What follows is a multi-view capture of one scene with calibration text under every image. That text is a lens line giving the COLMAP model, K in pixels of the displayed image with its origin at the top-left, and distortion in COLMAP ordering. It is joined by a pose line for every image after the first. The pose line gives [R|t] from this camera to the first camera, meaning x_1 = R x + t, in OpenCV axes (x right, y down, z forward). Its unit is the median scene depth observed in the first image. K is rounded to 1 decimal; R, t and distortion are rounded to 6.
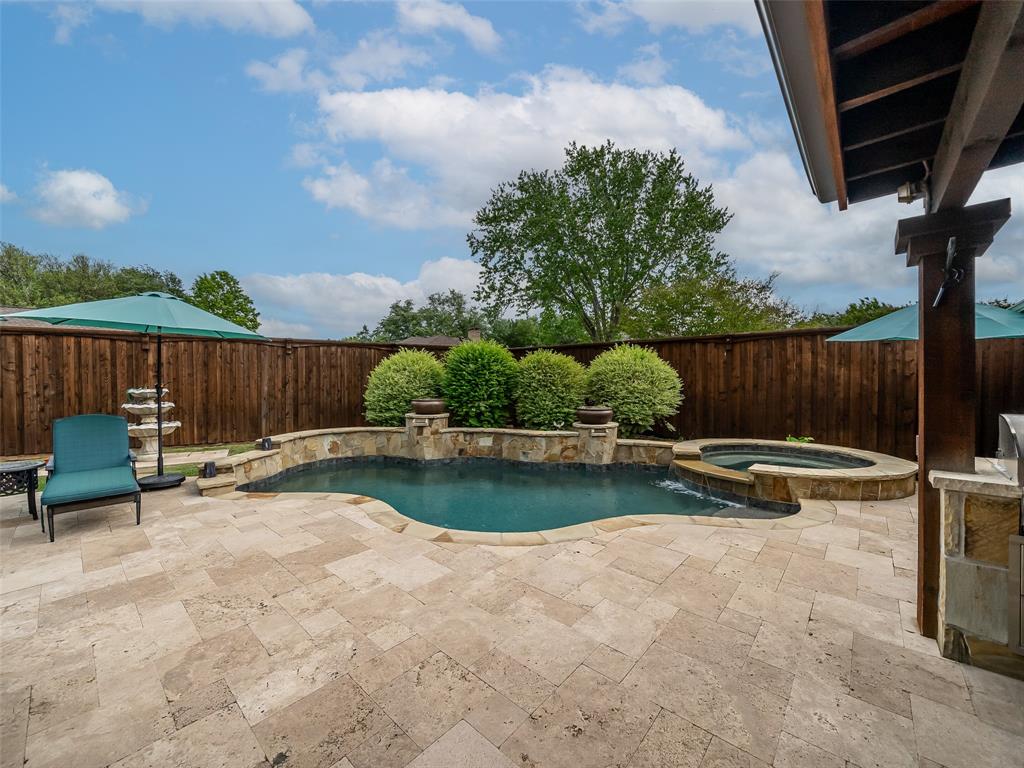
lens RADIAL K [[400.9, 0, 512.2], [0, 400.9, 386.1], [0, 0, 1]] dist [-0.005781, -0.000030]
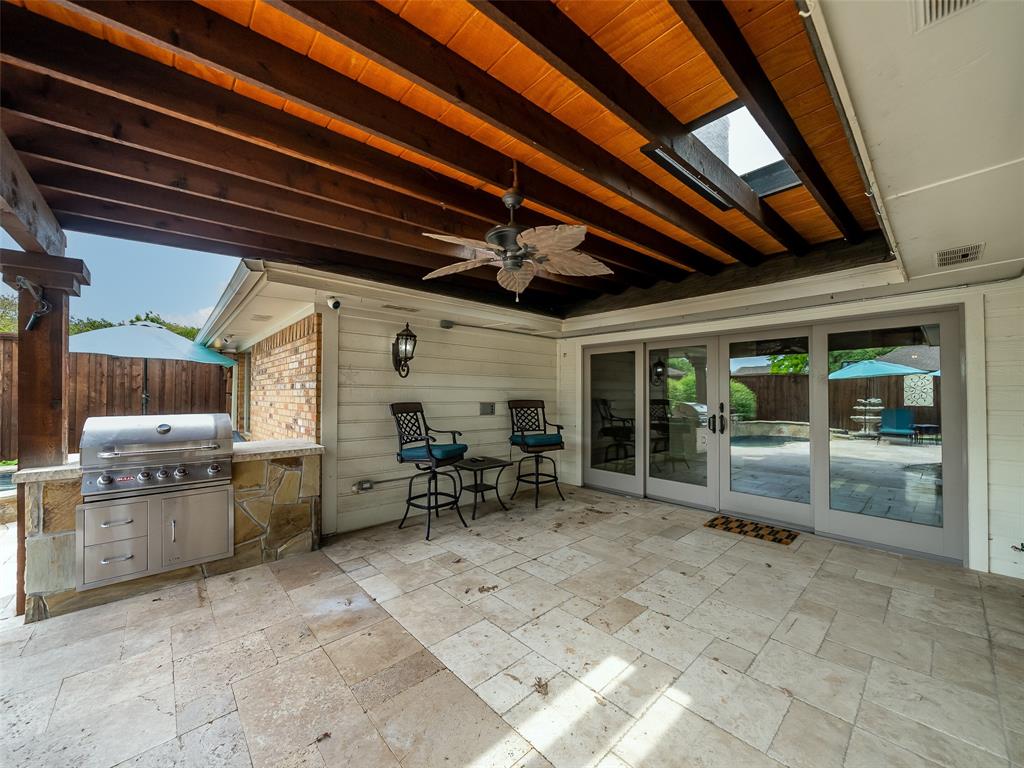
lens RADIAL K [[396.2, 0, 513.5], [0, 396.2, 387.0], [0, 0, 1]] dist [-0.004945, -0.000001]
pose [[0.116451, 0.016227, 0.993064, 0.021430], [0.013994, 0.999740, -0.017977, 0.003724], [-0.993098, 0.015991, 0.116194, -0.164656]]
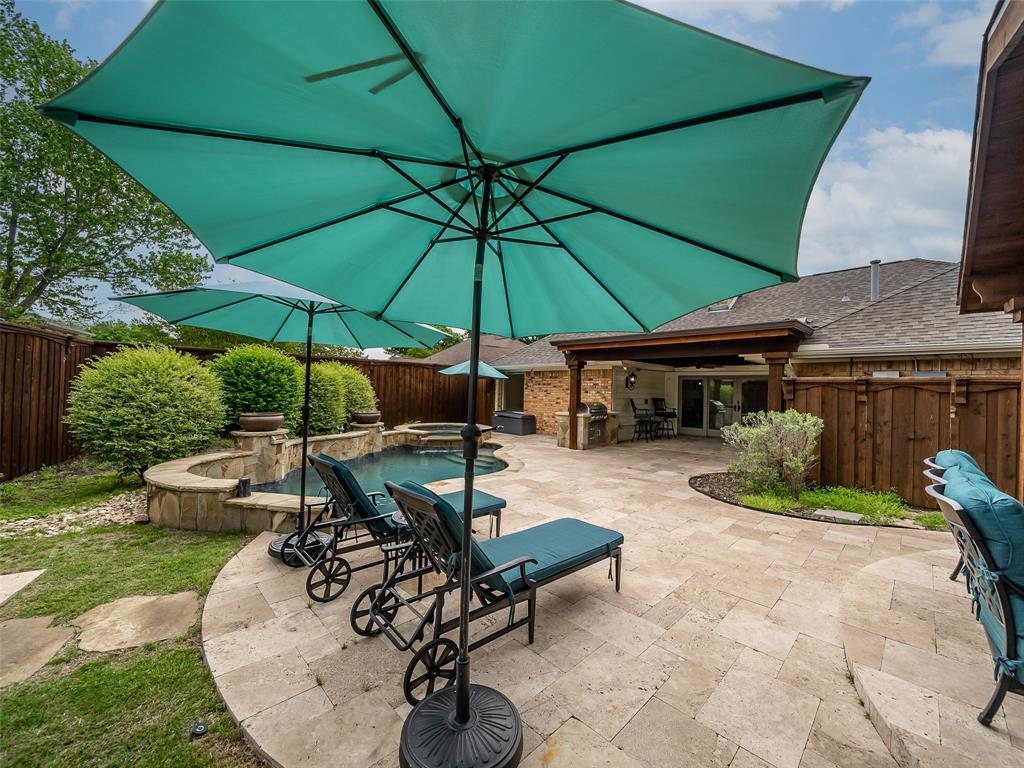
lens RADIAL K [[400.9, 0, 512.2], [0, 400.9, 386.1], [0, 0, 1]] dist [-0.005781, -0.000030]
pose [[0.075438, 0.006034, 0.997132, -1.095221], [-0.004325, 0.999974, -0.005724, -0.026295], [-0.997141, -0.003881, 0.075462, 0.410383]]
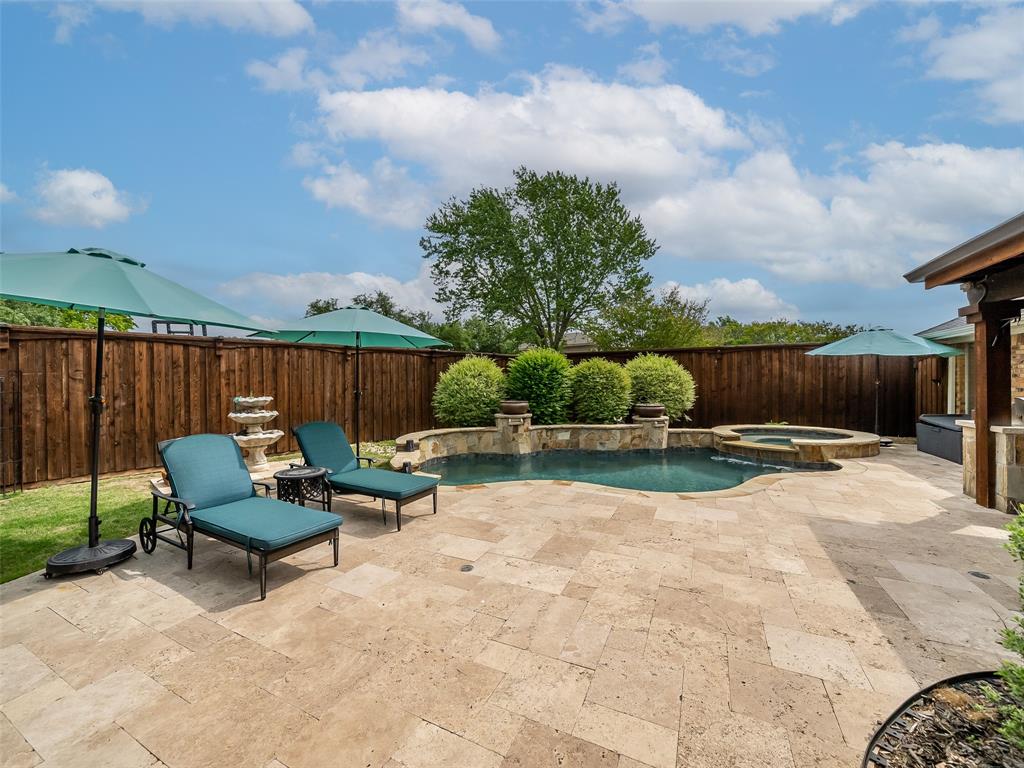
lens RADIAL K [[394.9, 0, 512.0], [0, 394.9, 384.0], [0, 0, 1]] dist [-0.005589, -0.000299]
pose [[0.964728, -0.012653, 0.262944, -0.535914], [0.015470, 0.999843, -0.008647, -0.006829], [-0.262794, 0.012410, 0.964772, -0.084676]]
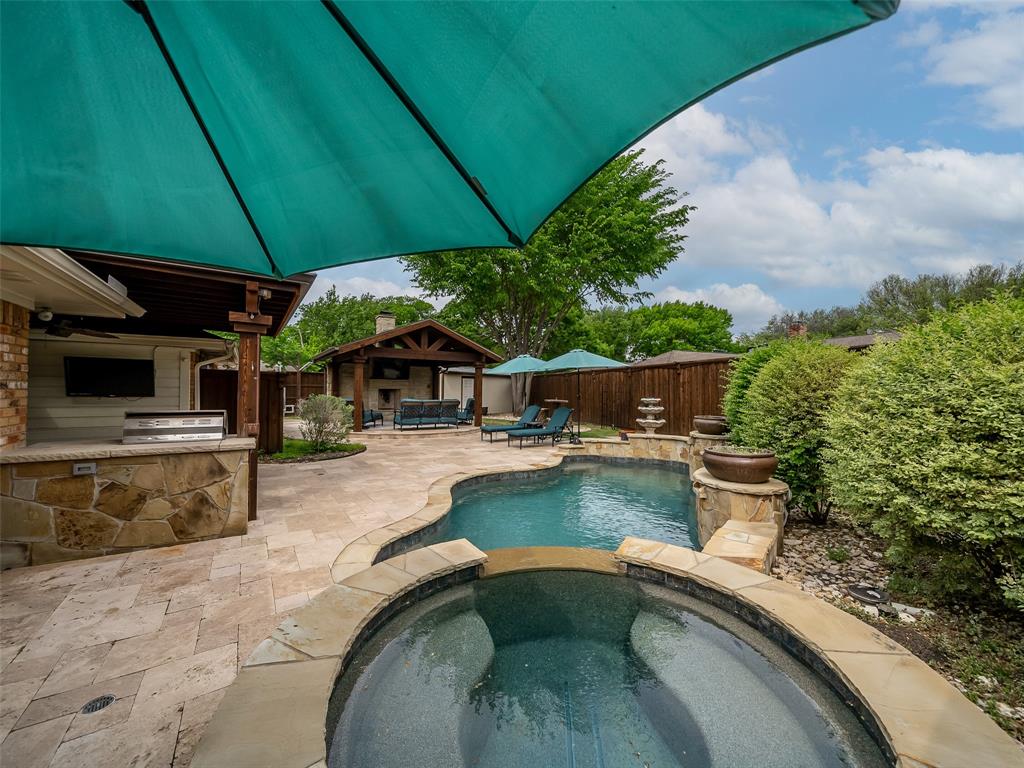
lens RADIAL K [[400.9, 0, 512.2], [0, 400.9, 386.1], [0, 0, 1]] dist [-0.005781, -0.000030]
pose [[-0.254816, -0.008270, -0.966954, 0.806544], [-0.024239, 0.999704, -0.002163, -0.025245], [0.966686, 0.022887, -0.254941, 0.834183]]
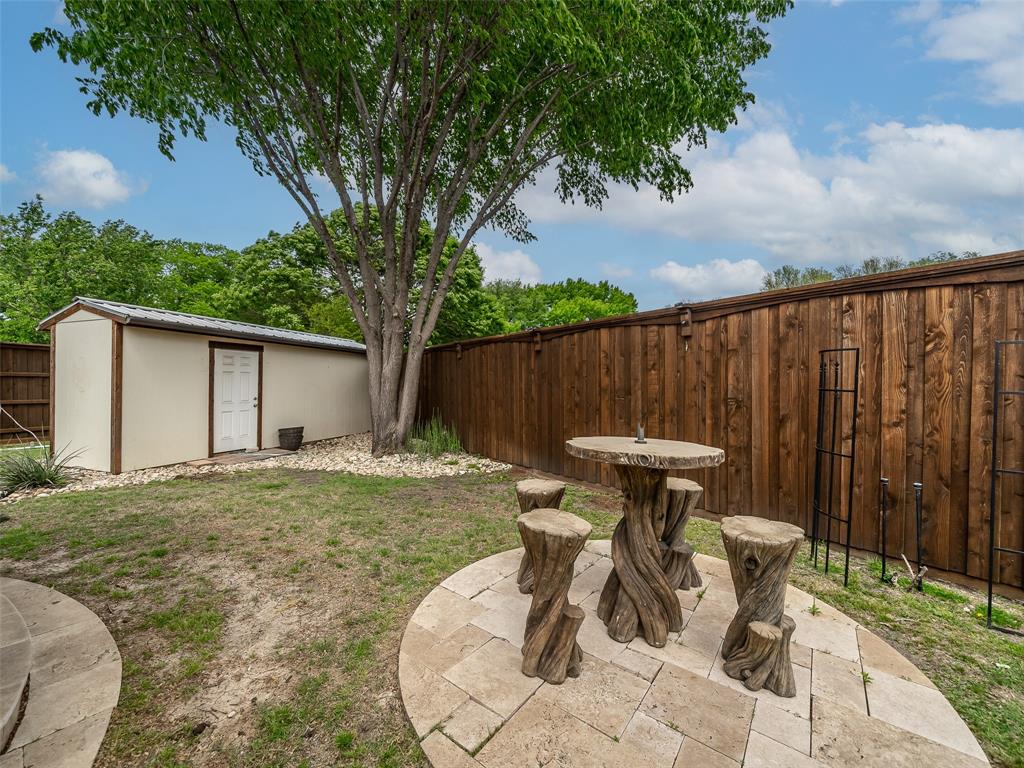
lens RADIAL K [[400.9, 0, 512.2], [0, 400.9, 386.1], [0, 0, 1]] dist [-0.005781, -0.000030]
pose [[0.065136, 0.006282, -0.997857, -0.963705], [-0.025424, 0.999666, 0.004633, -0.008297], [0.997552, 0.025068, 0.065274, 0.395269]]
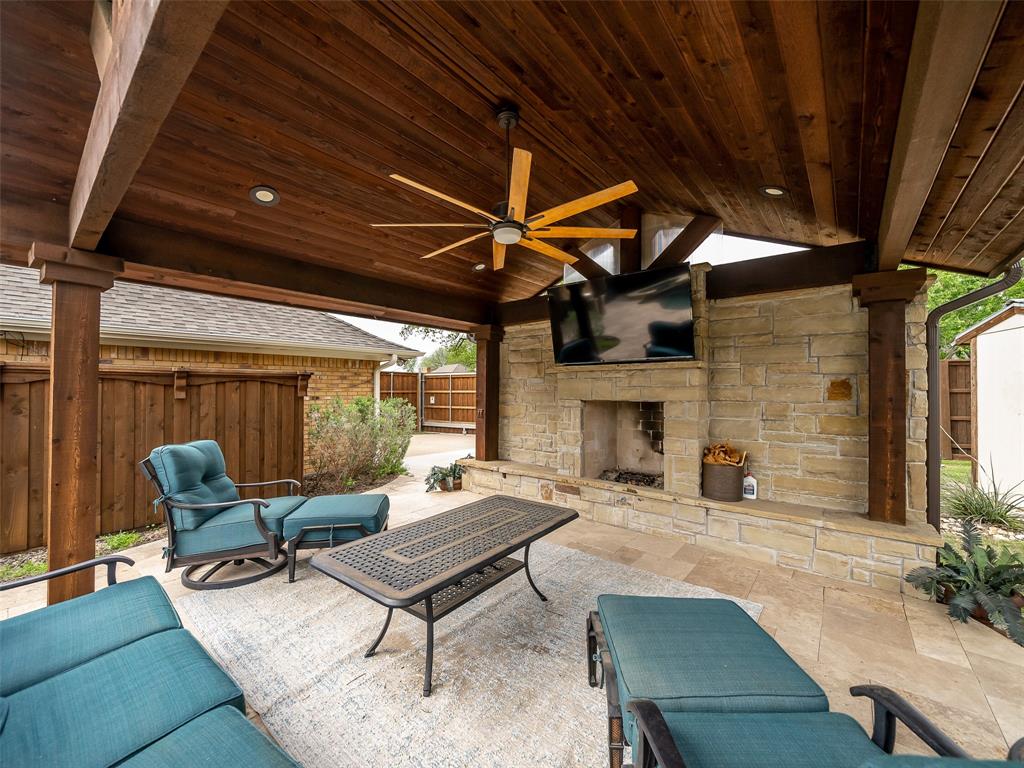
lens RADIAL K [[407.7, 0, 506.6], [0, 407.7, 383.9], [0, 0, 1]] dist [-0.005207, -0.000398]
pose [[-0.999443, 0.000615, -0.033379, -0.953110], [0.000542, 0.999997, 0.002206, -0.023482], [0.033381, 0.002187, -0.999440, 0.196215]]
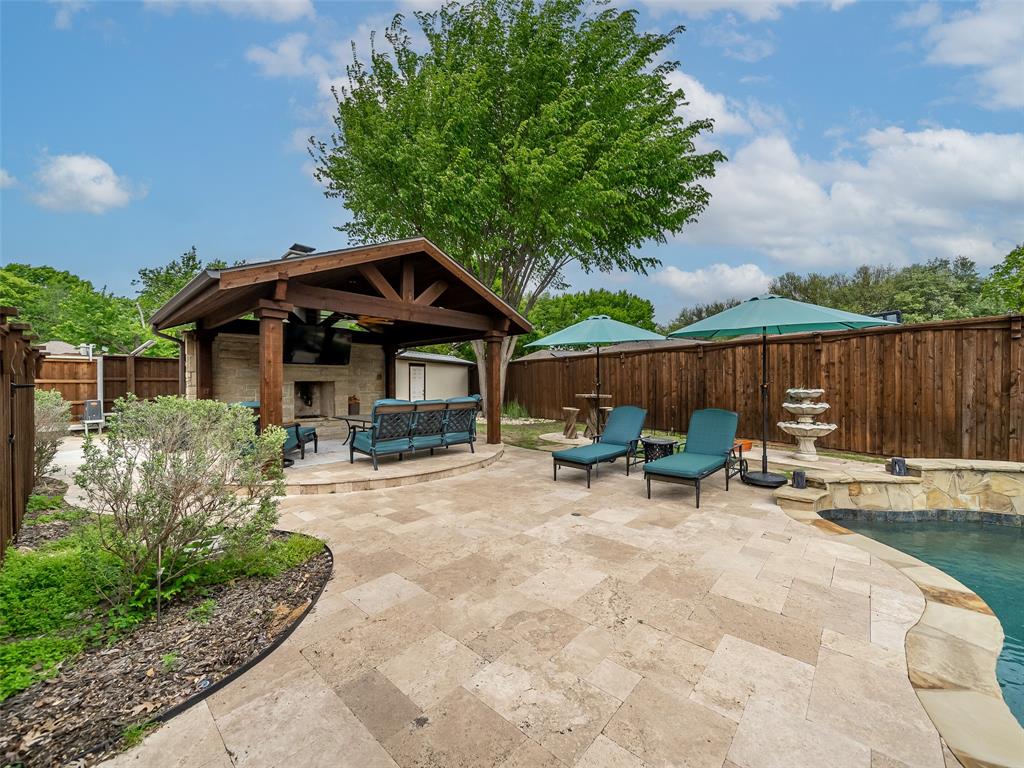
lens RADIAL K [[400.9, 0, 512.2], [0, 400.9, 386.1], [0, 0, 1]] dist [-0.005781, -0.000030]
pose [[-0.004932, 0.009695, -0.999941, 0.103610], [-0.011118, 0.999891, 0.009750, -0.002143], [0.999926, 0.011166, -0.004824, 0.250006]]
